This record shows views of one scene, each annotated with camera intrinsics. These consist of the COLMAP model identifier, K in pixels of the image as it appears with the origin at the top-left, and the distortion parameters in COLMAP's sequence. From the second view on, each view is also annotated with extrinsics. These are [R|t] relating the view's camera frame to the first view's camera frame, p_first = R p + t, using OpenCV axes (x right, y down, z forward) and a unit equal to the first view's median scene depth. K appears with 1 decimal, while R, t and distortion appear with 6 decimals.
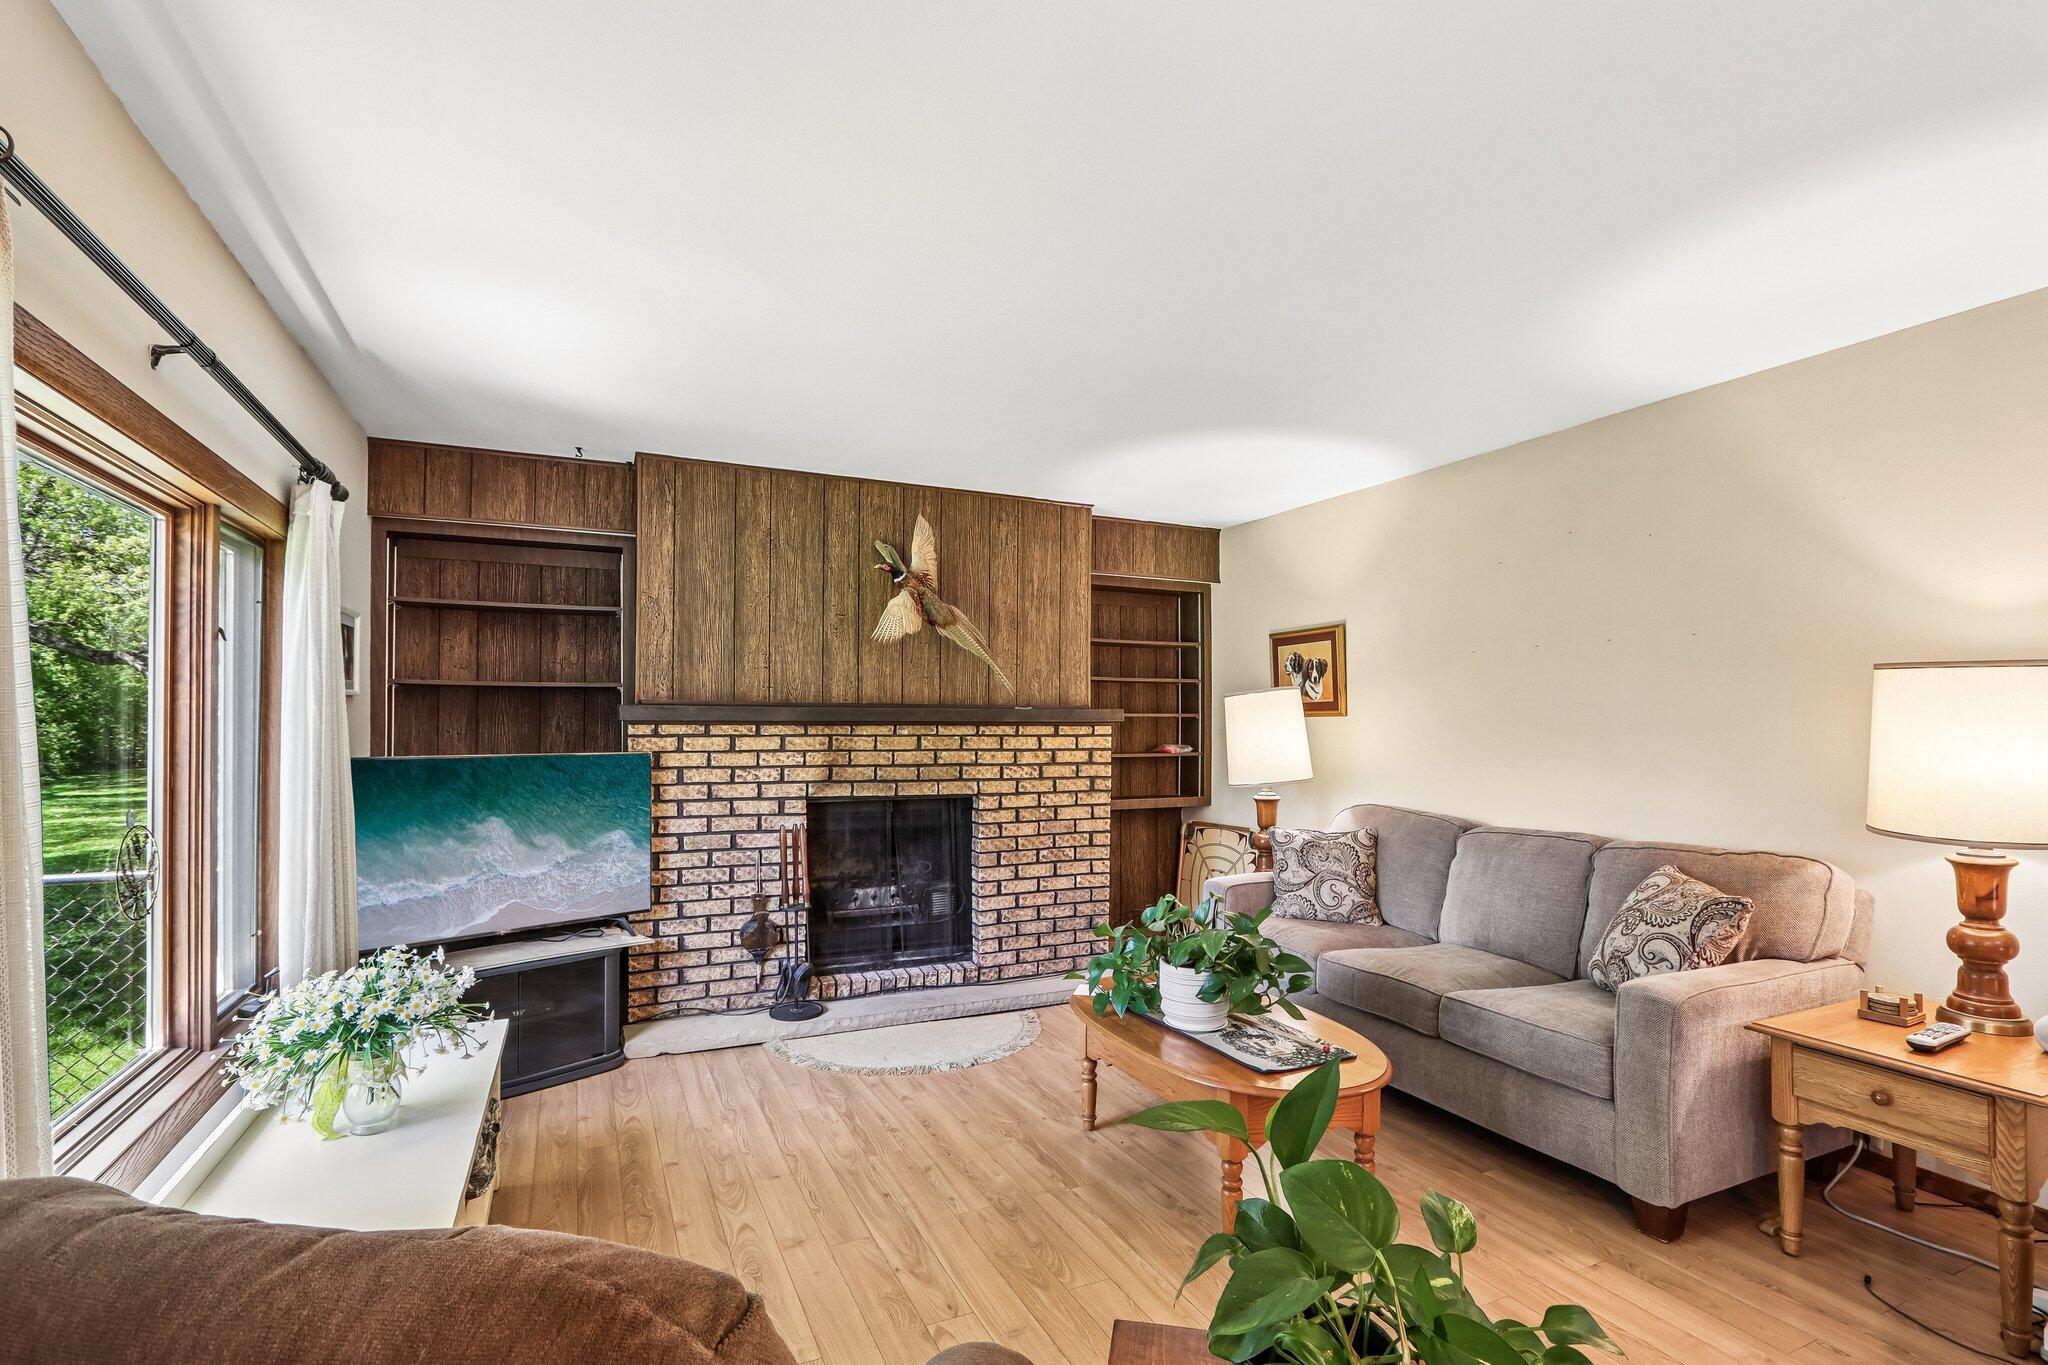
lens RADIAL K [[956.0, 0, 1025.5], [0, 956.0, 716.7], [0, 0, 1]] dist [-0.014702, 0.003950]
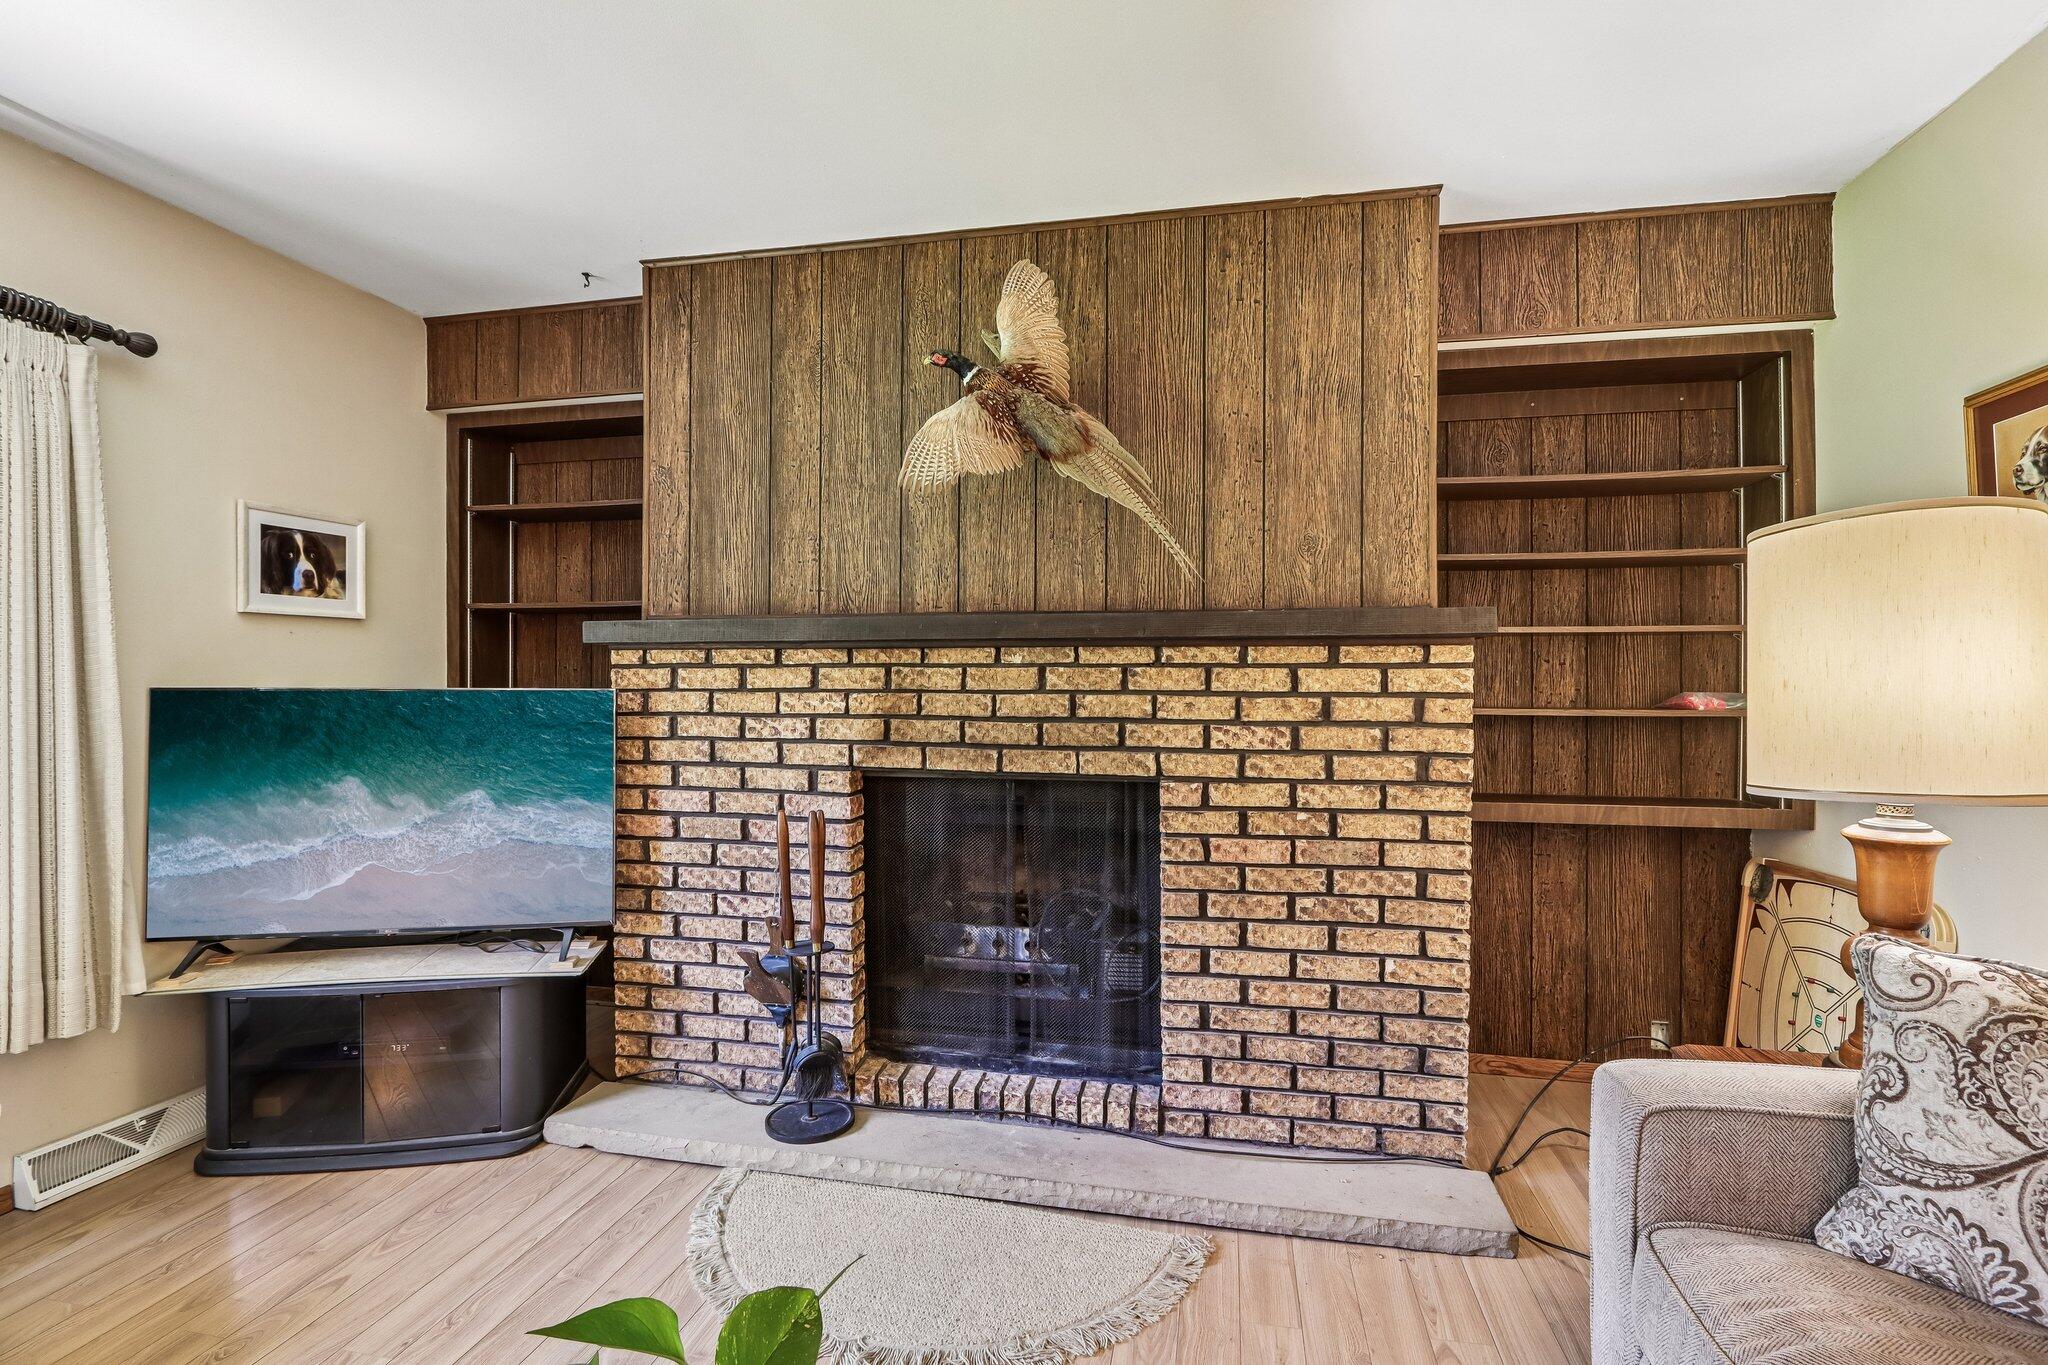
lens RADIAL K [[956.0, 0, 1016.8], [0, 956.0, 683.8], [0, 0, 1]] dist [-0.014702, 0.003950]
pose [[0.798456, -0.001847, -0.602050, 0.214765], [0.005024, 0.999981, 0.003595, 0.028853], [0.602032, -0.005895, 0.798450, 0.562418]]
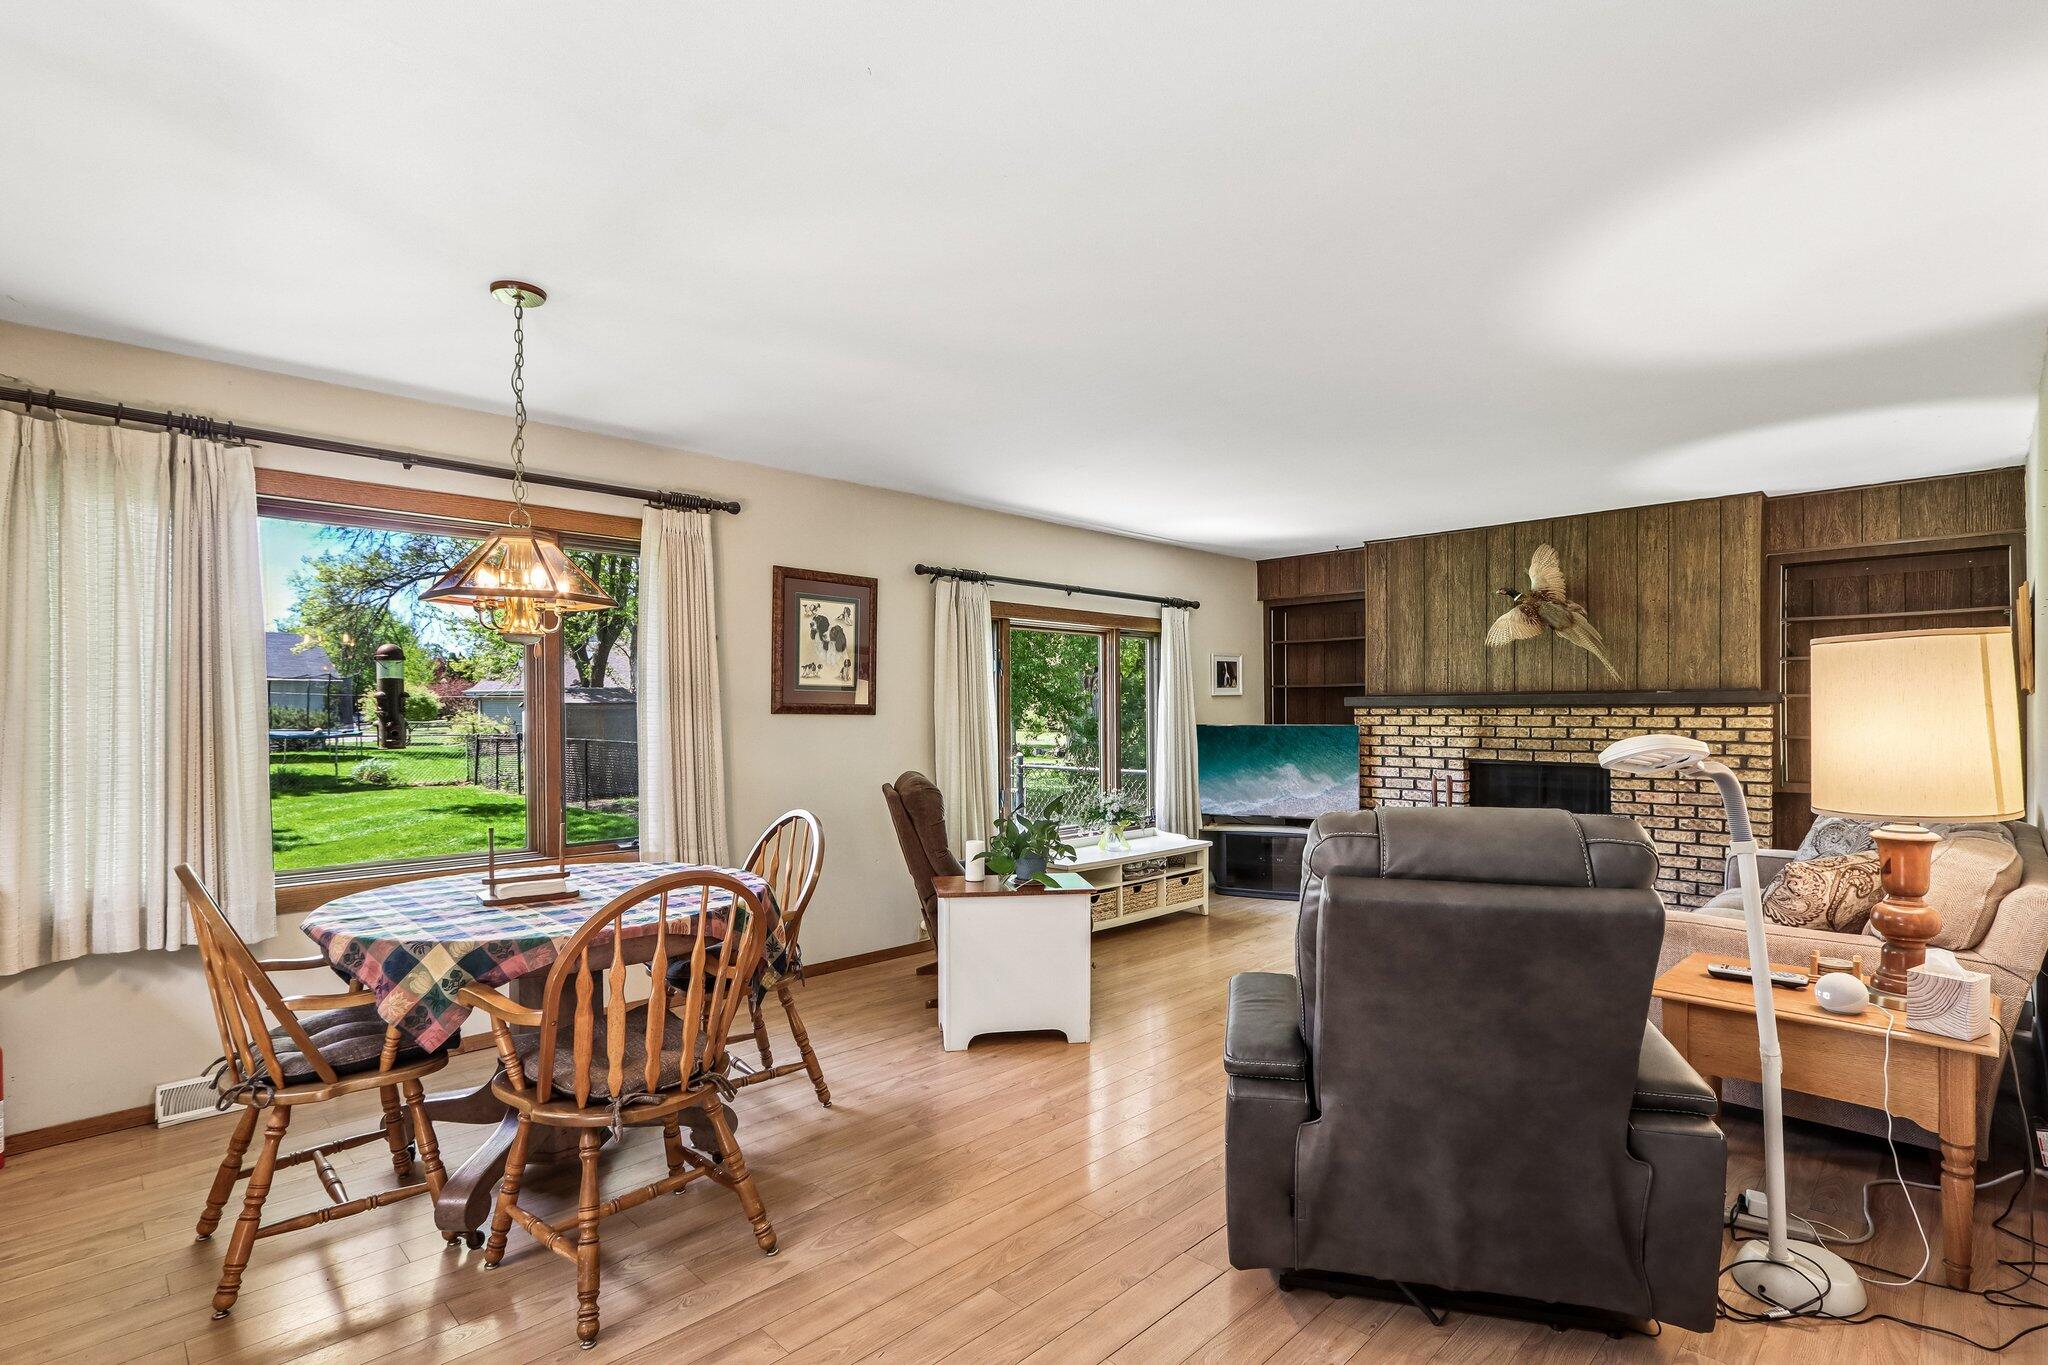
lens RADIAL K [[956.0, 0, 1026.0], [0, 956.0, 715.1], [0, 0, 1]] dist [-0.014702, 0.003950]
pose [[0.343709, -0.000647, -0.939076, 0.863655], [0.011593, 0.999926, 0.003555, 0.006421], [0.939005, -0.012109, 0.343692, -0.104852]]
